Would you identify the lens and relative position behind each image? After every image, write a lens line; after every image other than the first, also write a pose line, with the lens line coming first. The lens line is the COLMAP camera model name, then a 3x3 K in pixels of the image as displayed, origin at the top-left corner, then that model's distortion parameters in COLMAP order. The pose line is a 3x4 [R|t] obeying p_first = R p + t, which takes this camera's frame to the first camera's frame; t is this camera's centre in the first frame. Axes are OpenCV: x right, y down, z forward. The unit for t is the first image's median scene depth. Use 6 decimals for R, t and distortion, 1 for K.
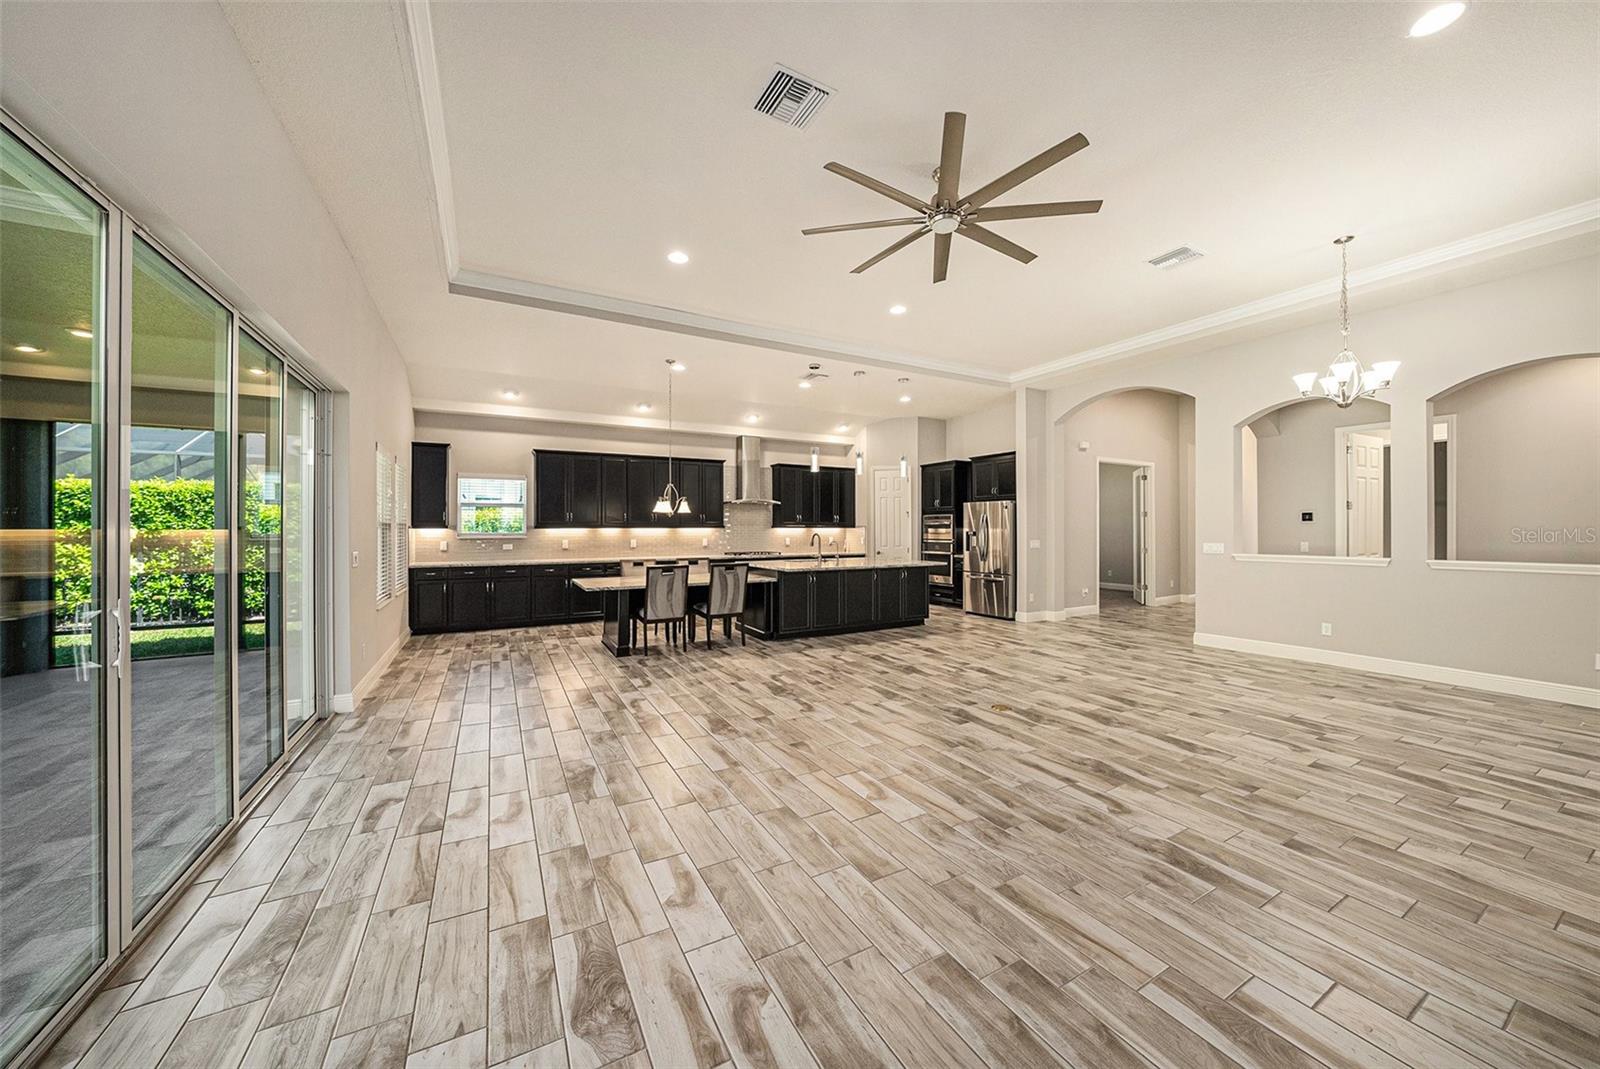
lens RADIAL K [[554.9, 0, 813.6], [0, 554.9, 529.0], [0, 0, 1]] dist [-0.018584, 0.000860]
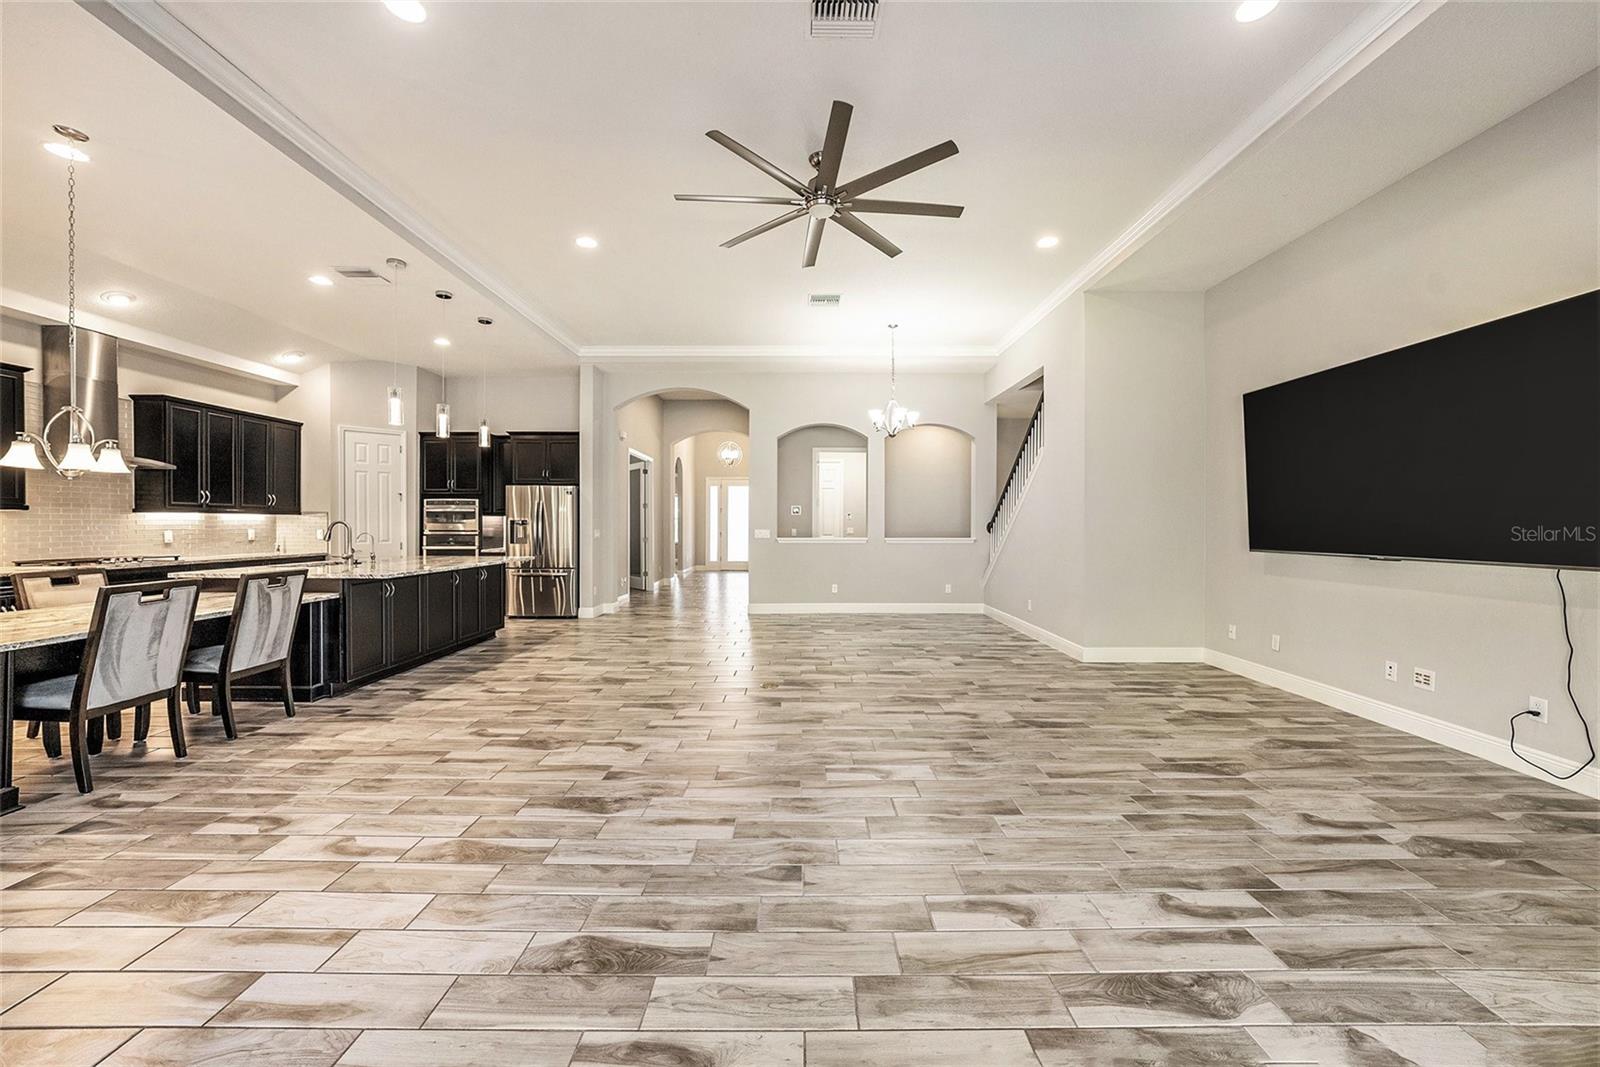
lens RADIAL K [[588.5, 0, 804.7], [0, 588.5, 529.2], [0, 0, 1]] dist [-0.013567, 0.001109]
pose [[0.502127, -0.004669, 0.864781, -0.495259], [-0.003123, 0.999969, 0.007212, 0.019289], [-0.864788, -0.006322, 0.502097, 0.336306]]
